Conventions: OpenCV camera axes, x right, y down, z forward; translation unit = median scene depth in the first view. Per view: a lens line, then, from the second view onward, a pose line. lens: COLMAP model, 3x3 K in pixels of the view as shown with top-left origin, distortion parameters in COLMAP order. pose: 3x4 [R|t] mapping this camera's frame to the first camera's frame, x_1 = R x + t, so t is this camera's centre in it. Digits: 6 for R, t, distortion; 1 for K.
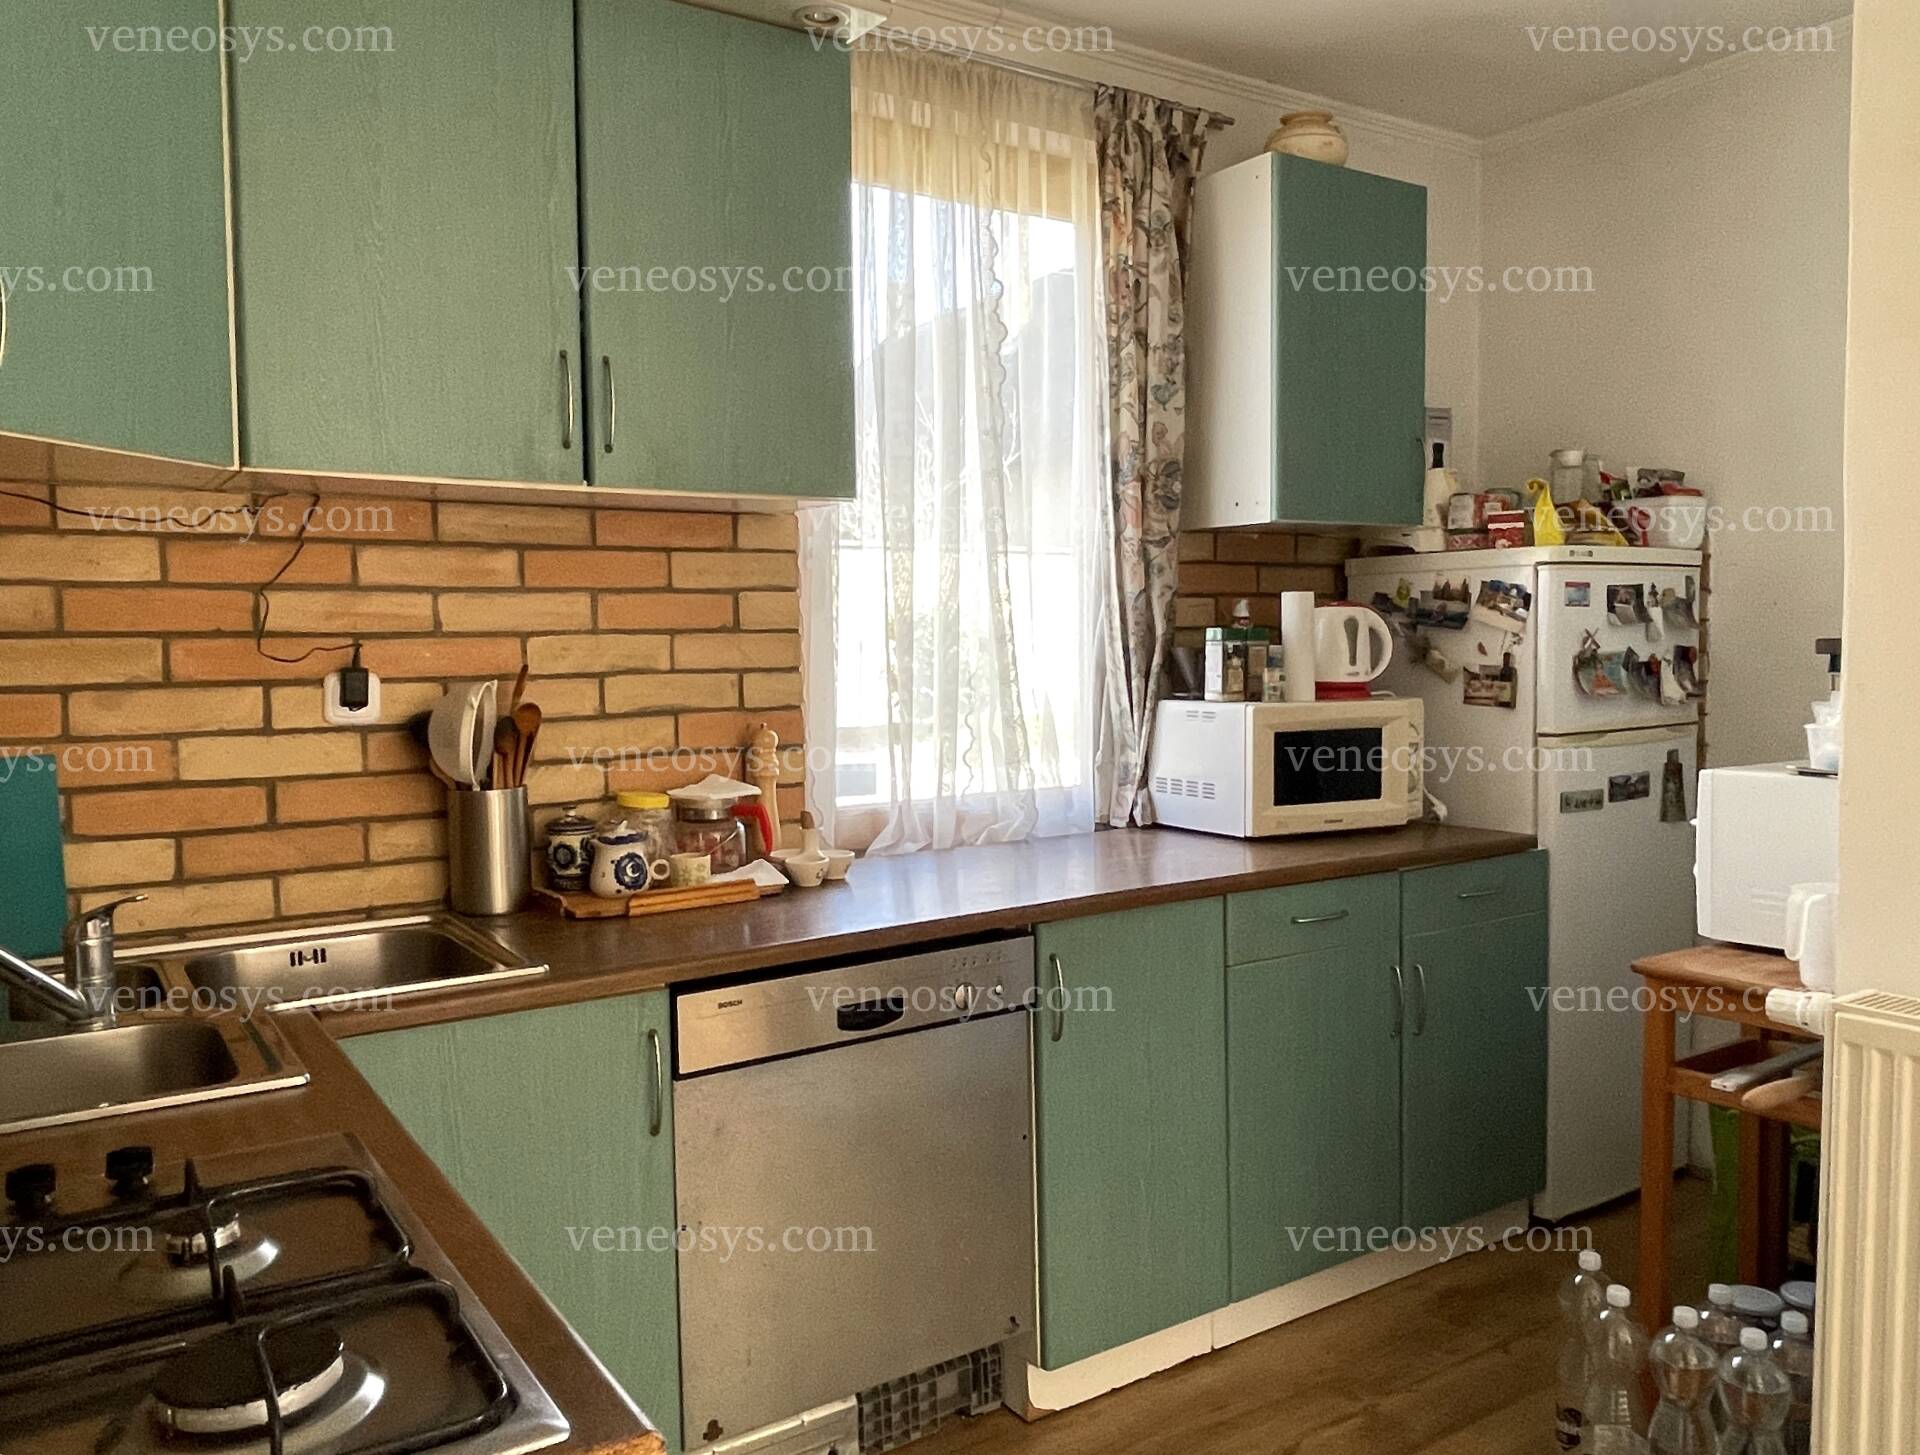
lens RADIAL K [[1418.4, 0, 969.0], [0, 1418.4, 732.0], [0, 0, 1]] dist [-0.003538, -0.020019]
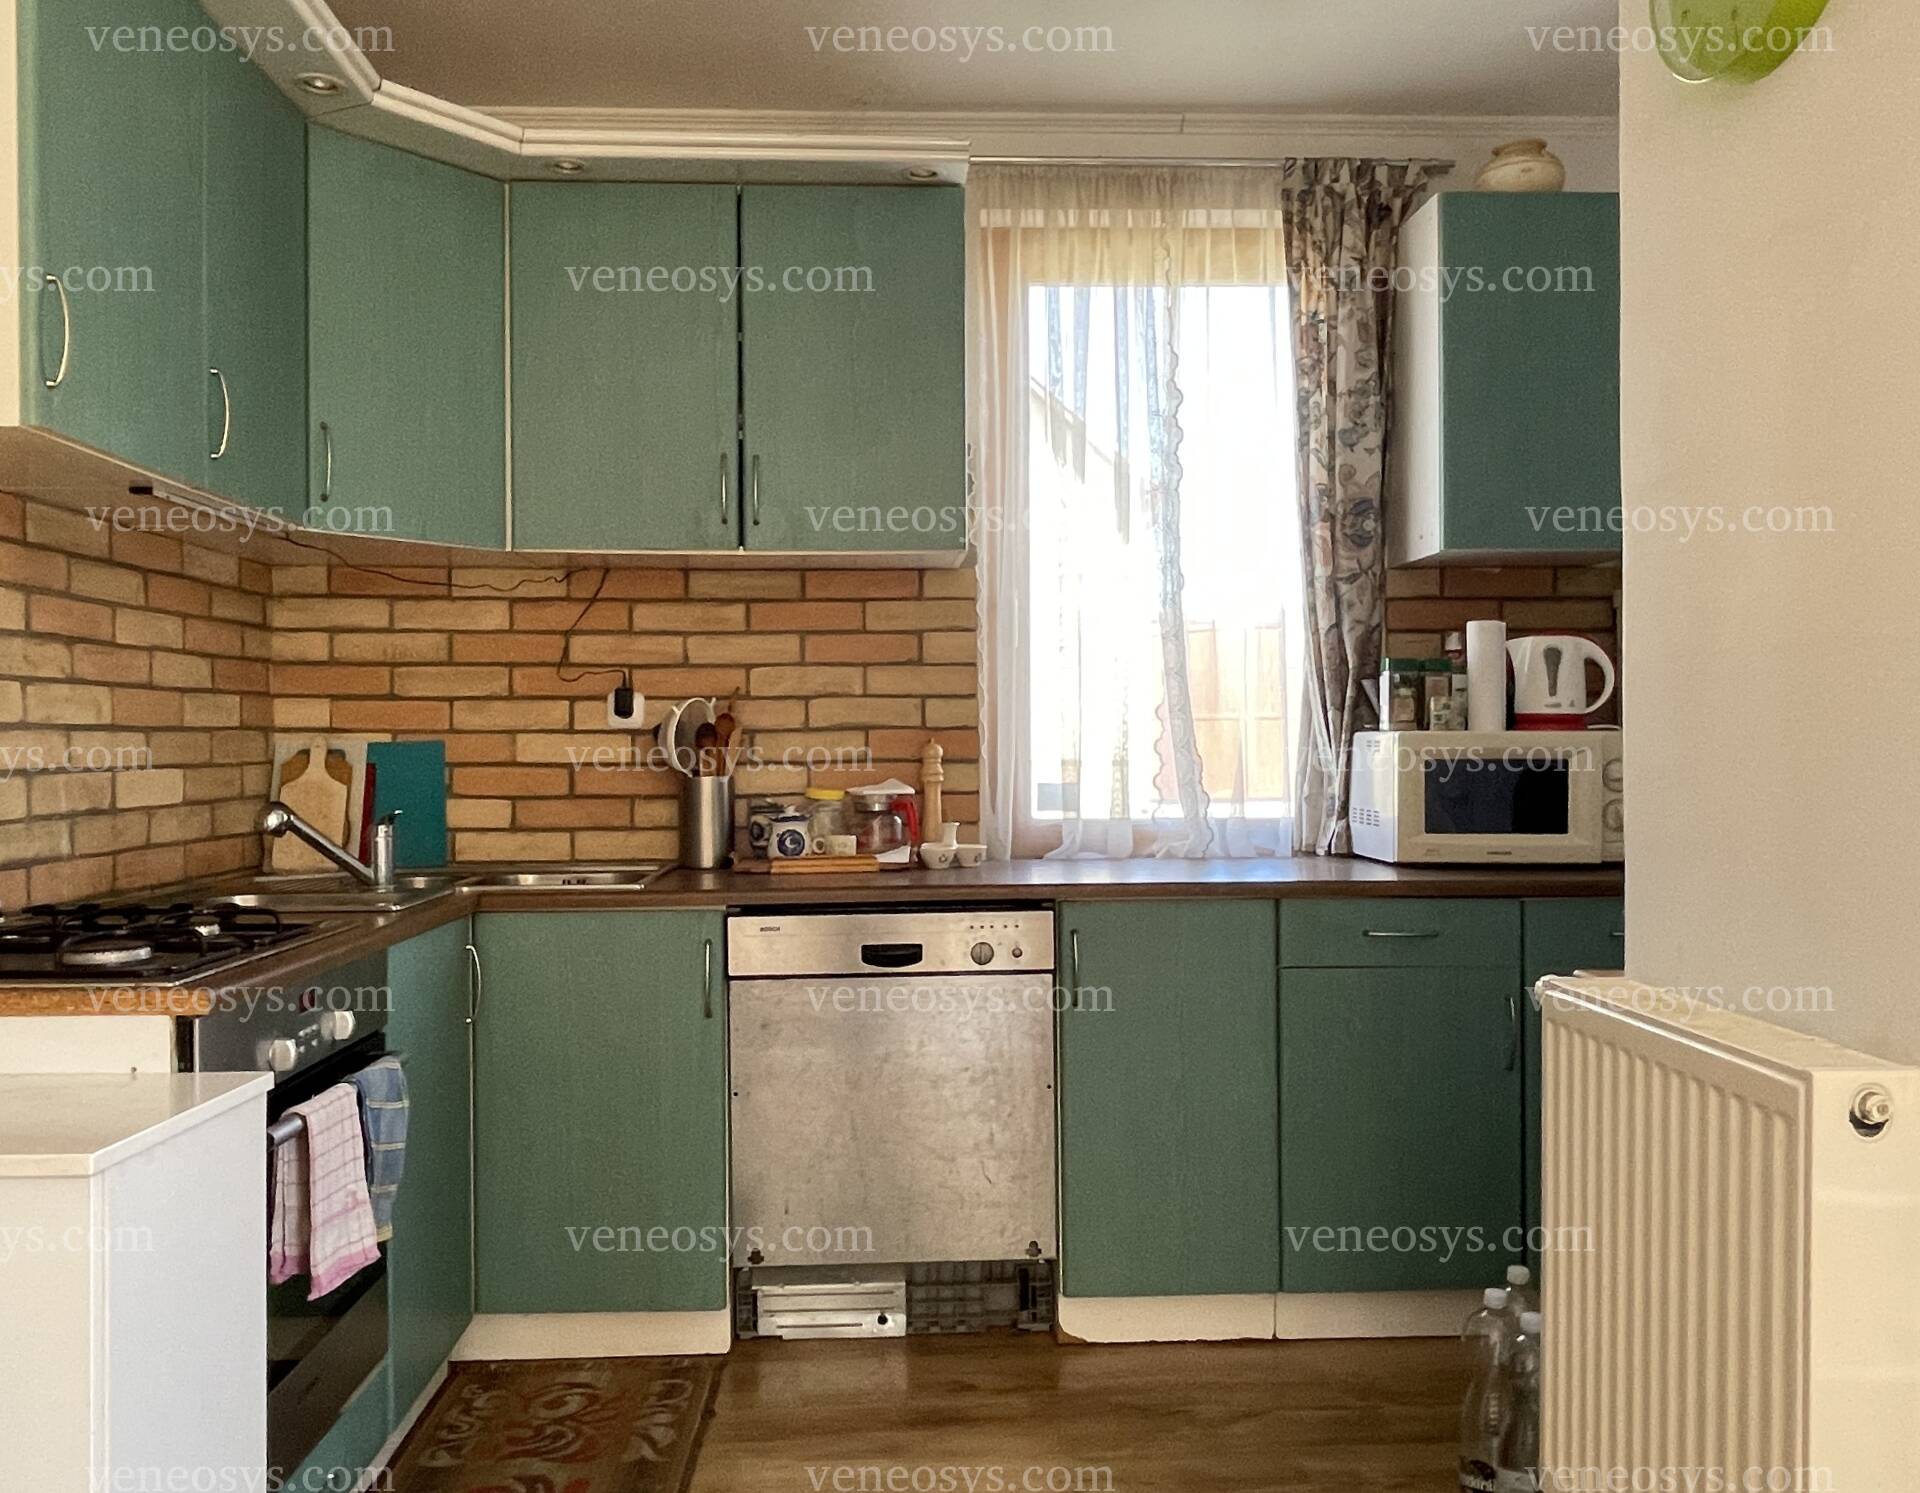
lens RADIAL K [[1442.6, 0, 924.8], [0, 1442.6, 764.1], [0, 0, 1]] dist [-0.000100, -0.032620]
pose [[0.852501, 0.014808, -0.522516, 0.519650], [-0.039458, 0.998570, -0.036077, 0.063651], [0.521234, 0.051373, 0.851866, -0.065690]]
